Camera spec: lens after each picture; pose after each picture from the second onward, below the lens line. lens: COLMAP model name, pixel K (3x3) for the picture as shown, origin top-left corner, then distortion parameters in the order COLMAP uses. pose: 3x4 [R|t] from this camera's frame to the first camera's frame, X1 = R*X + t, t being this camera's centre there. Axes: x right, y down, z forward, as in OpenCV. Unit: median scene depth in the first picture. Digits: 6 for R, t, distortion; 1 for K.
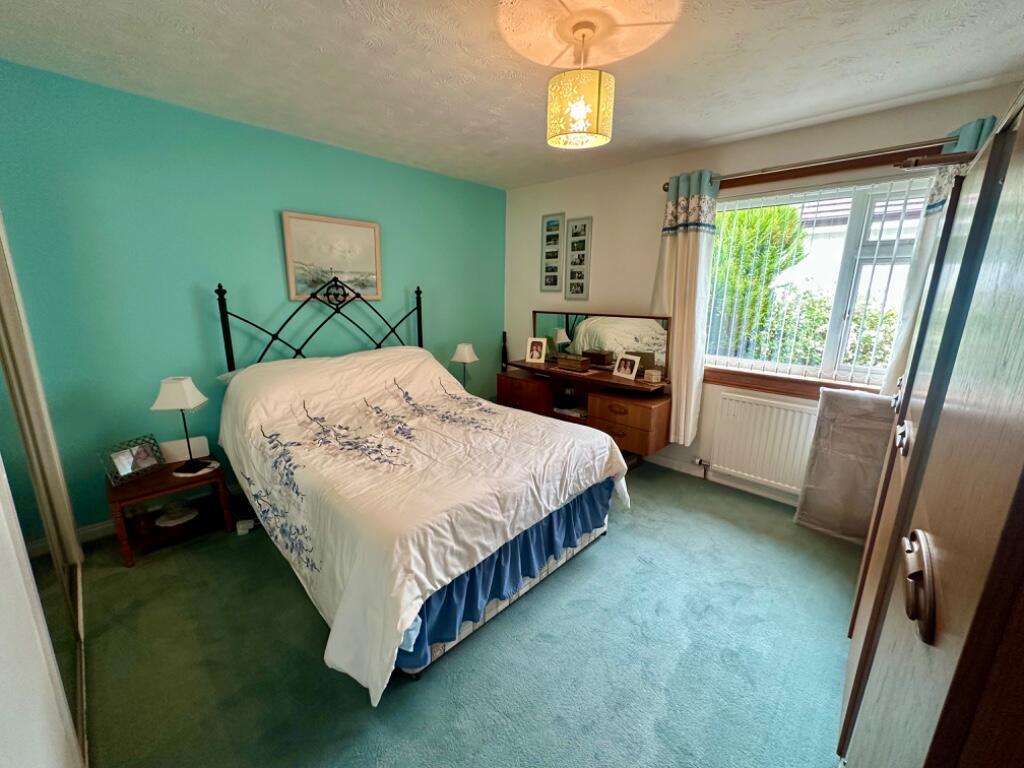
lens RADIAL K [[423.5, 0, 512.0], [0, 423.5, 384.0], [0, 0, 1]] dist [0.027280, -0.000018]
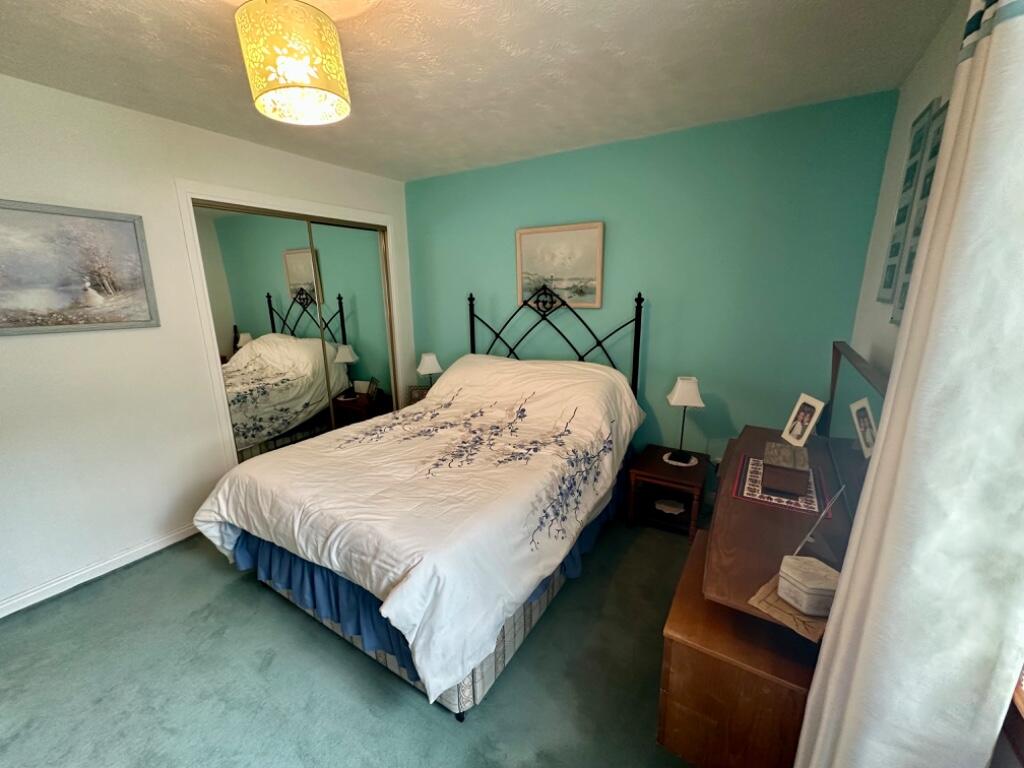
lens RADIAL K [[407.6, 0, 509.6], [0, 407.6, 385.1], [0, 0, 1]] dist [-0.000487, -0.000089]
pose [[0.205979, 0.205288, -0.956781, 0.561987], [-0.212805, 0.963744, 0.160968, -0.162752], [0.955137, 0.170451, 0.242197, 0.742703]]
